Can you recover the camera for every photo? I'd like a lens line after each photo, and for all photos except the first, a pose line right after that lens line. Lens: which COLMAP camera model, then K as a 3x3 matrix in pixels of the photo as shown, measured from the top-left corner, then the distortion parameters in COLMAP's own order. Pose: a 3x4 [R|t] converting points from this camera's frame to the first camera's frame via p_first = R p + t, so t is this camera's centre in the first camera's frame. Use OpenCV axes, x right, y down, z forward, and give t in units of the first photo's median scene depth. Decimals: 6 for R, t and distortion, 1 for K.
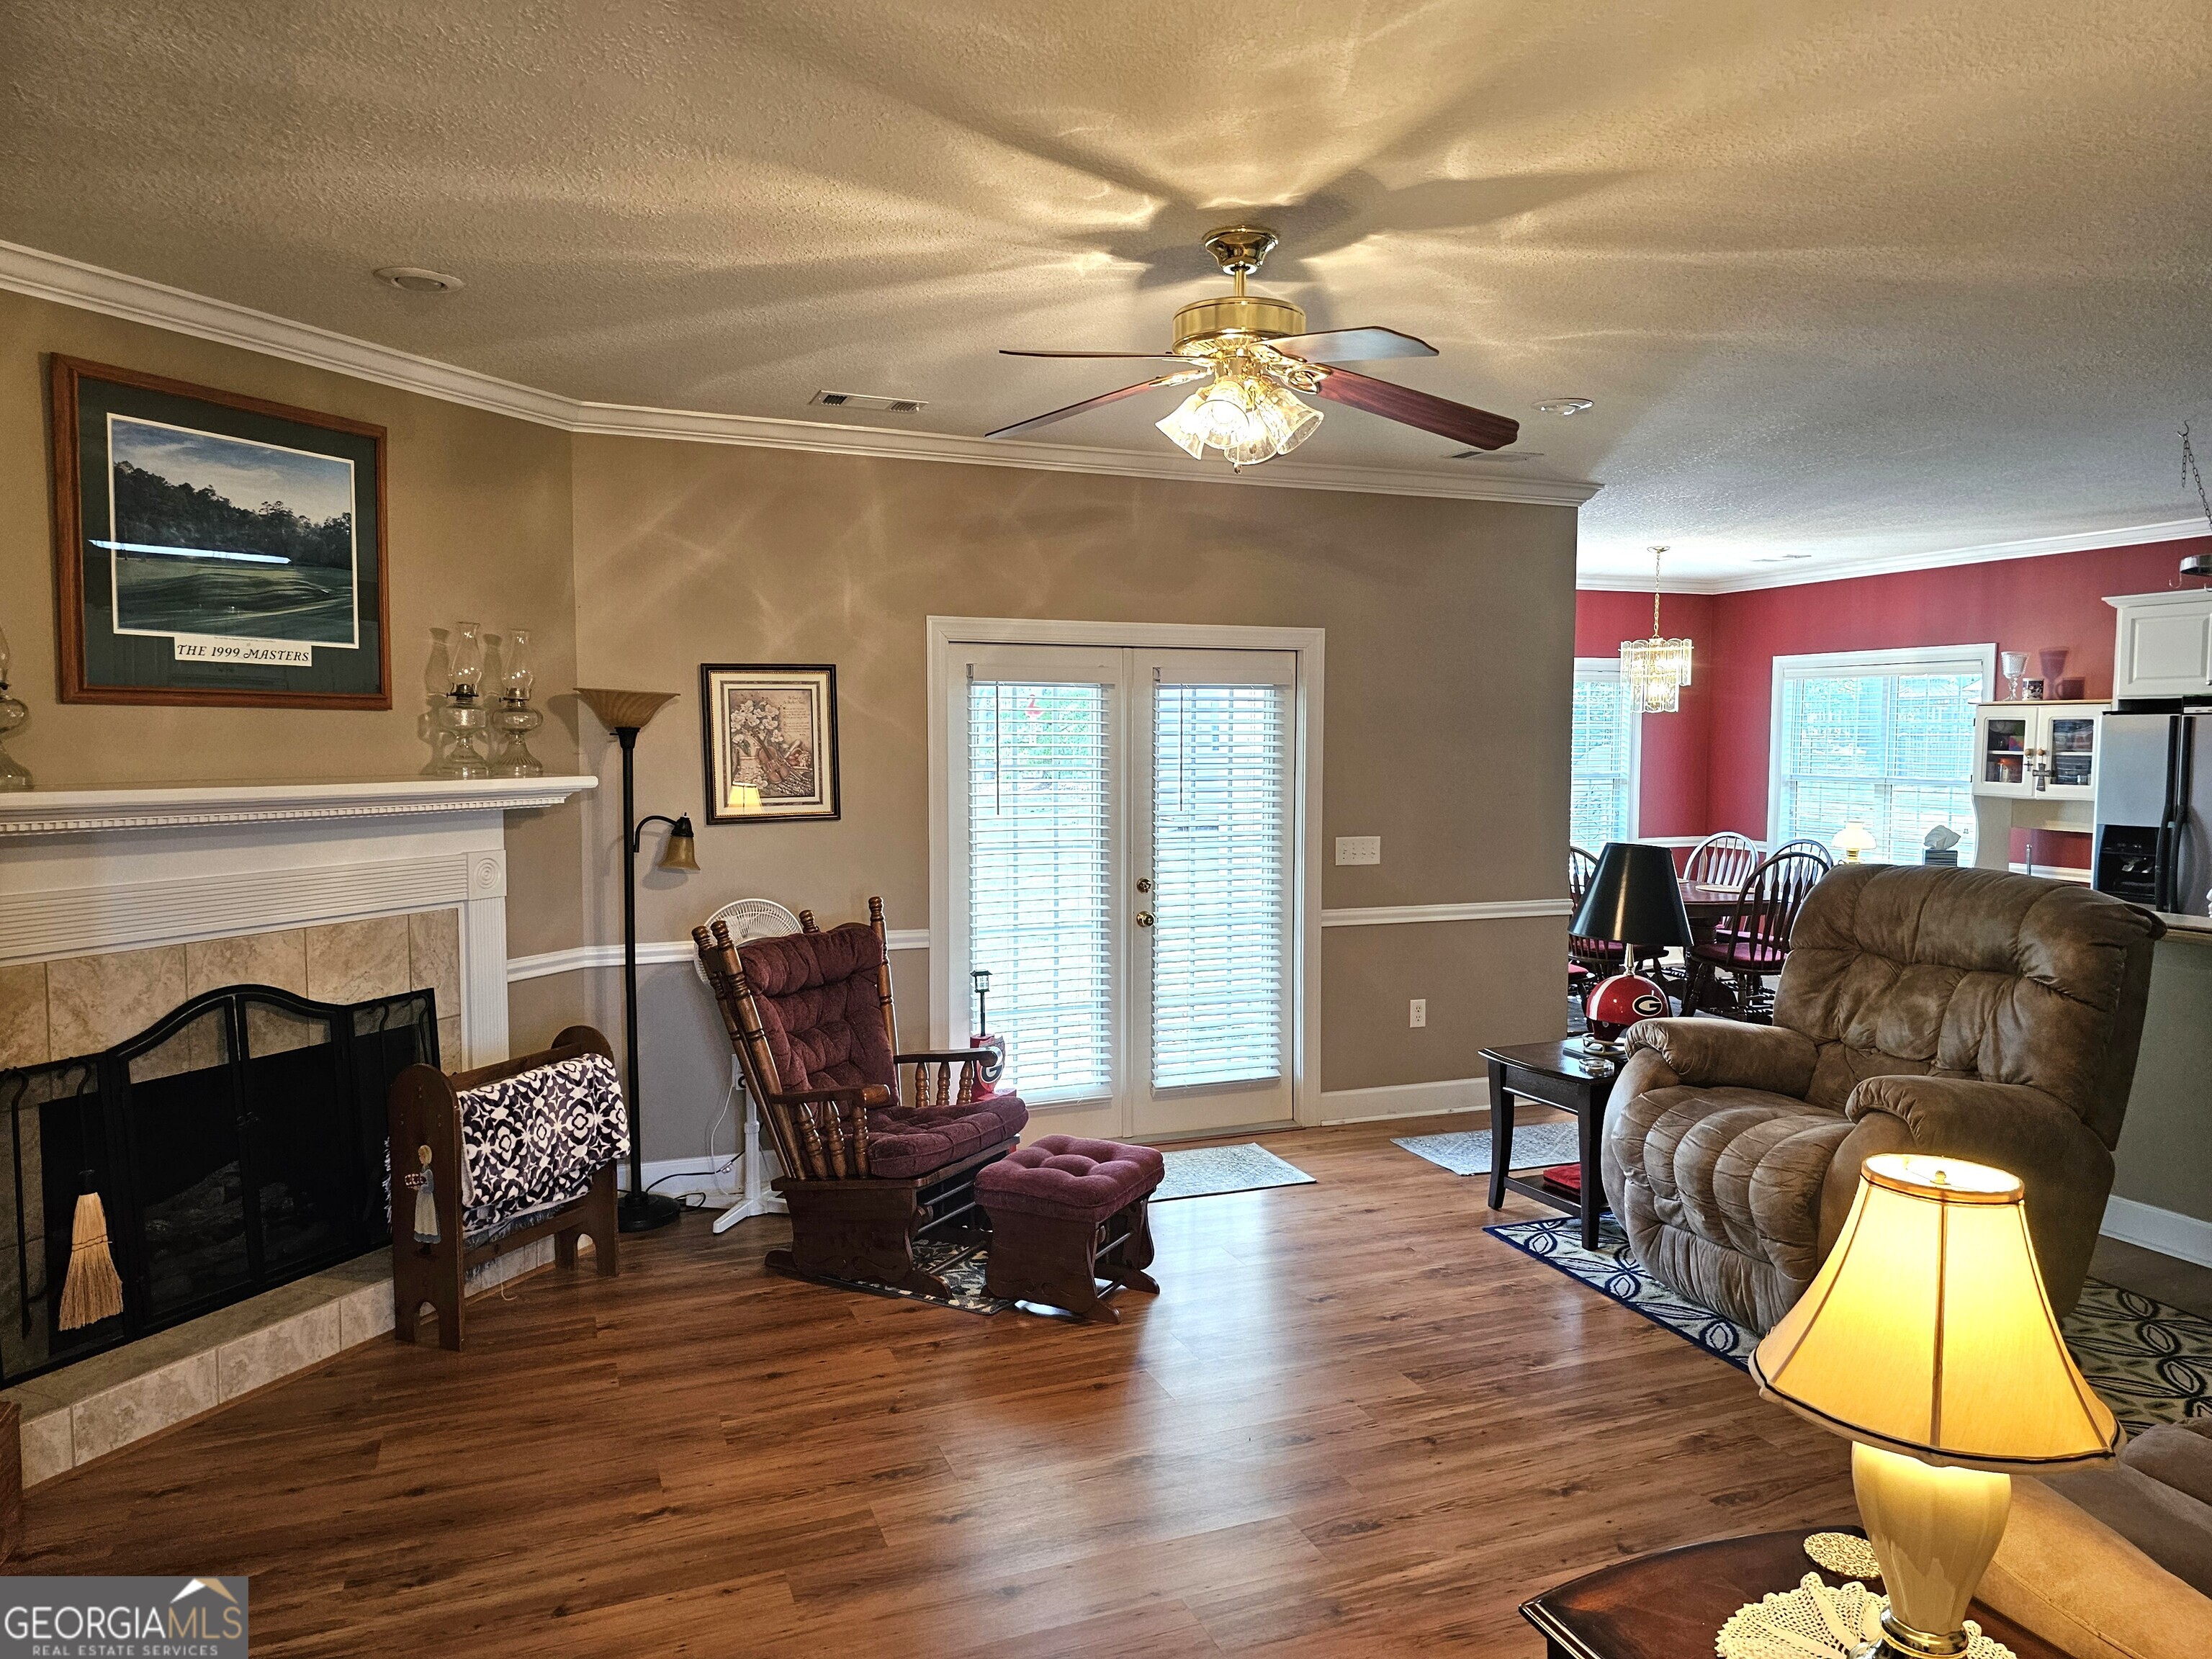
lens RADIAL K [[1500.5, 0, 1114.6], [0, 1500.5, 833.2], [0, 0, 1]] dist [0.069273, -0.057691]
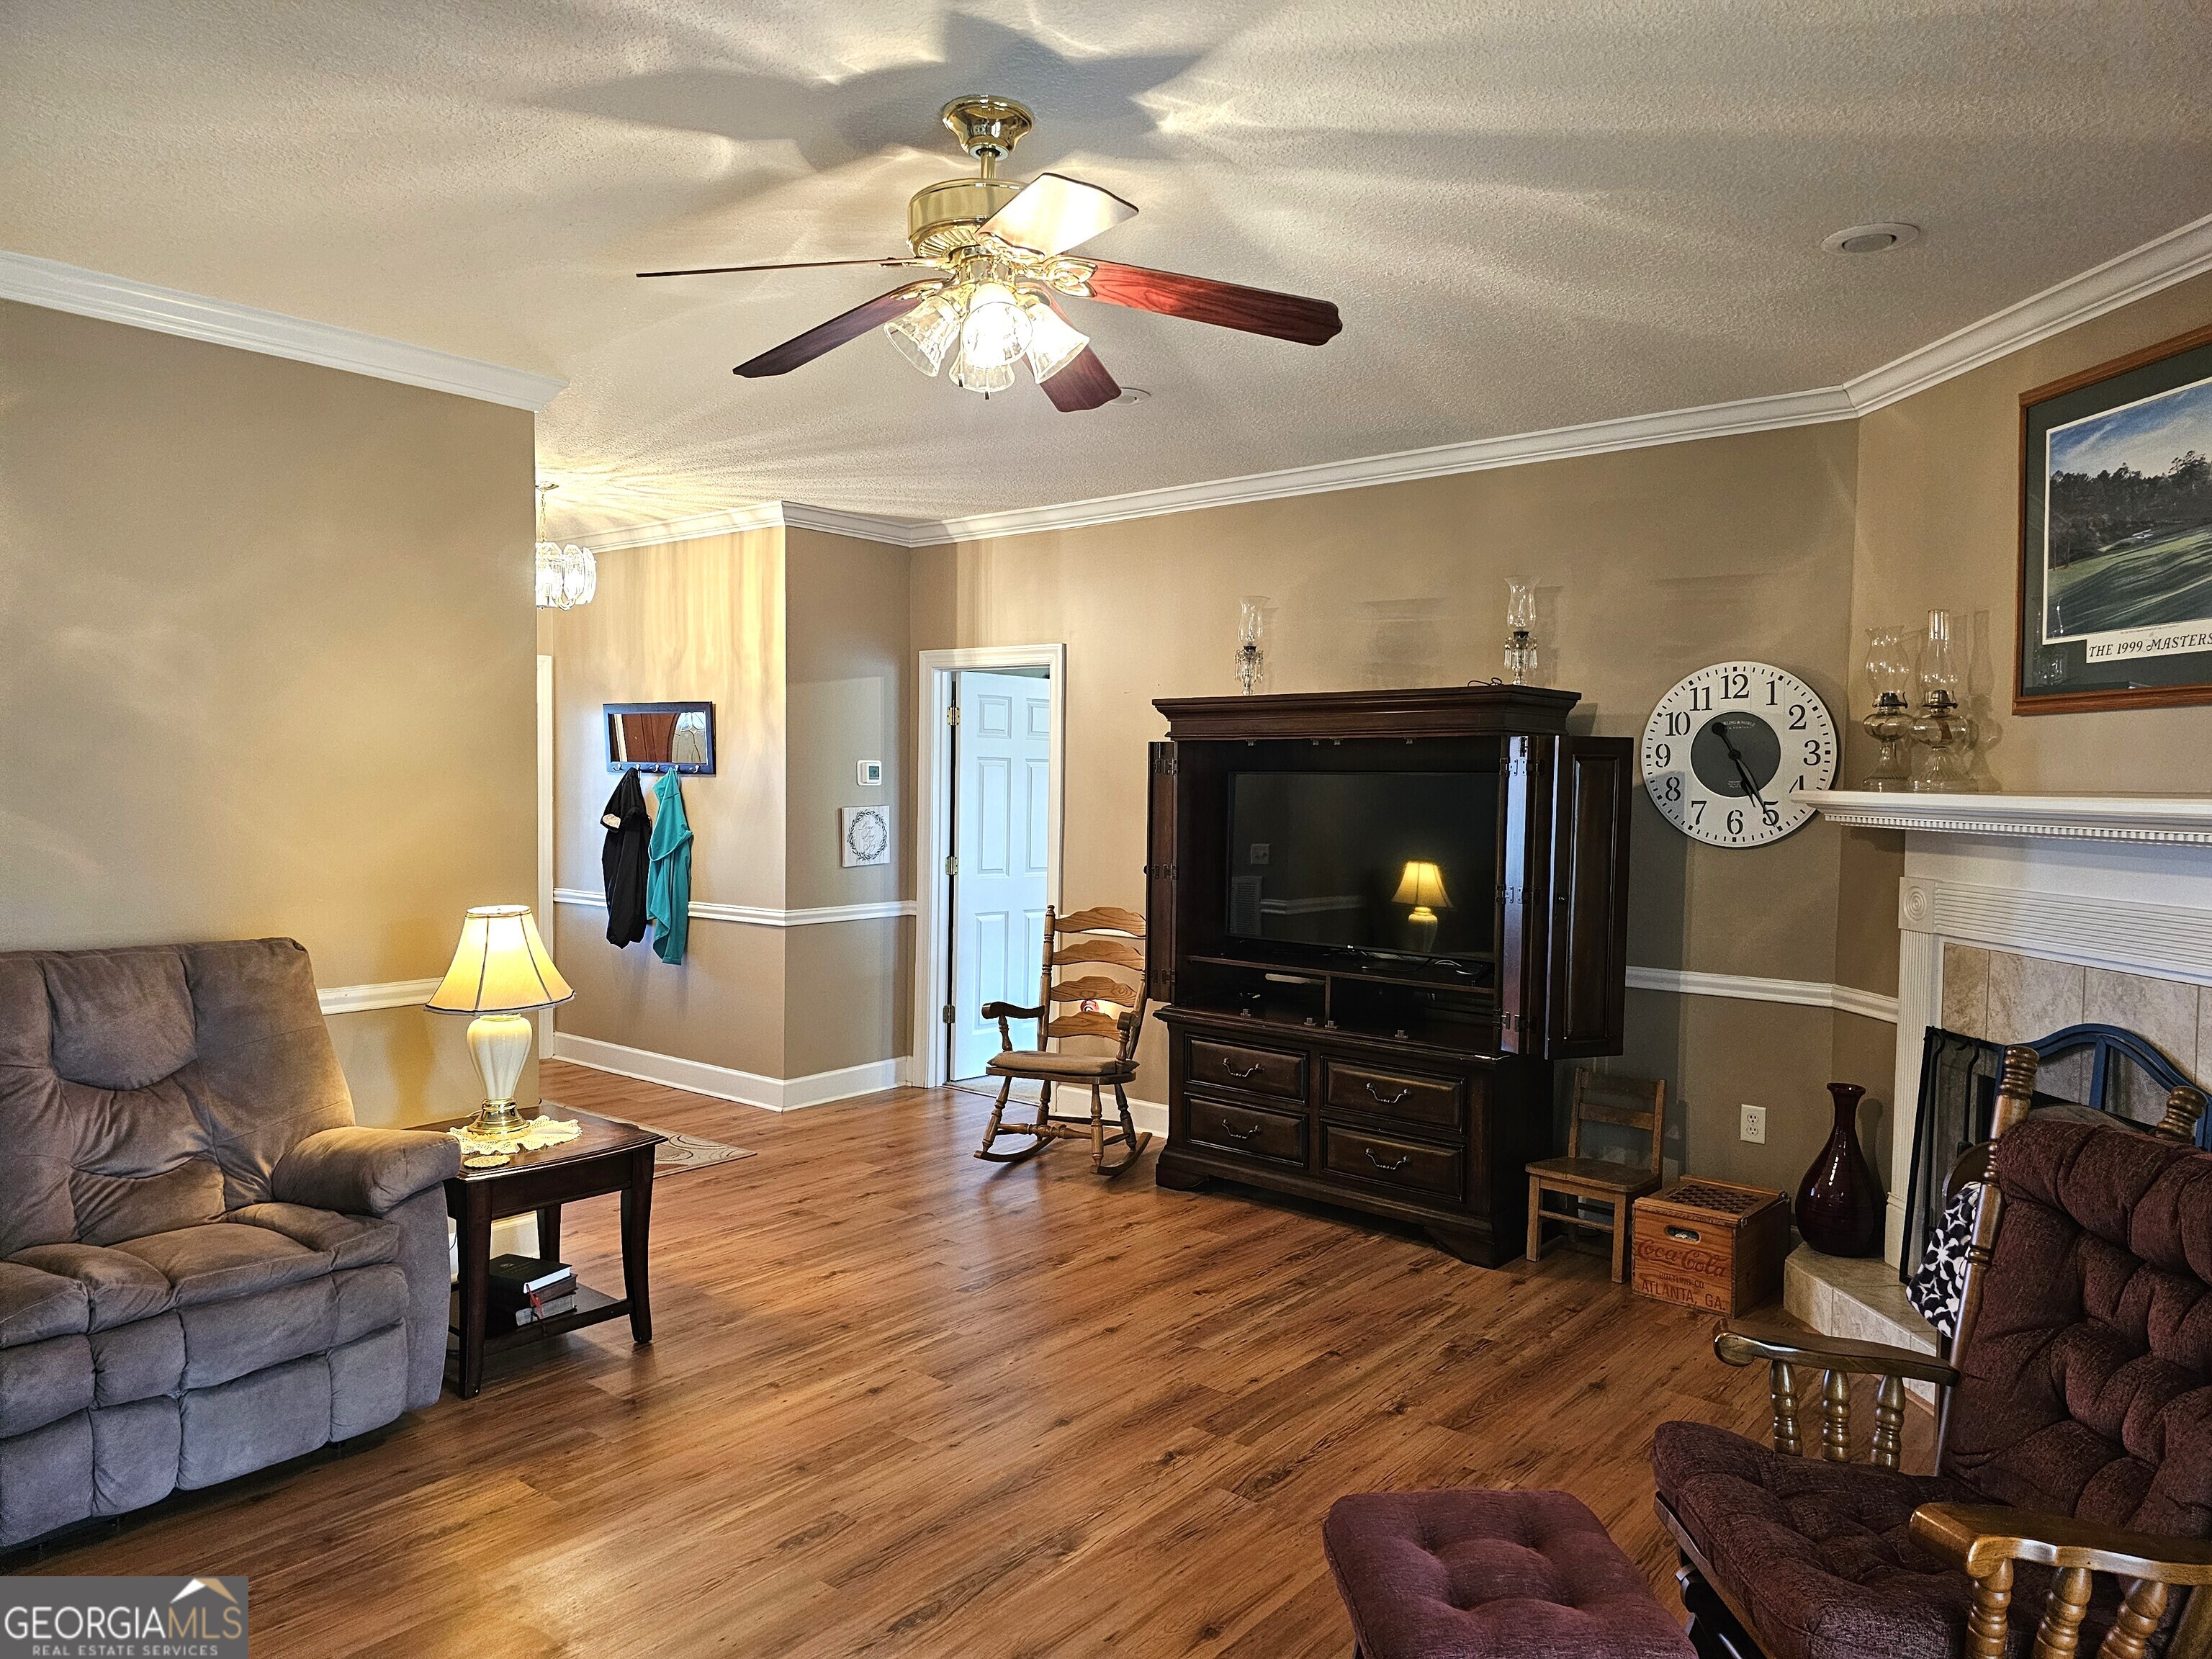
lens RADIAL K [[1500.5, 0, 1114.6], [0, 1500.5, 833.2], [0, 0, 1]] dist [0.069273, -0.057691]
pose [[-0.874288, 0.007519, -0.485348, 0.392799], [-0.043866, 0.994565, 0.094425, -0.076587], [0.483421, 0.103845, -0.869207, 1.642129]]
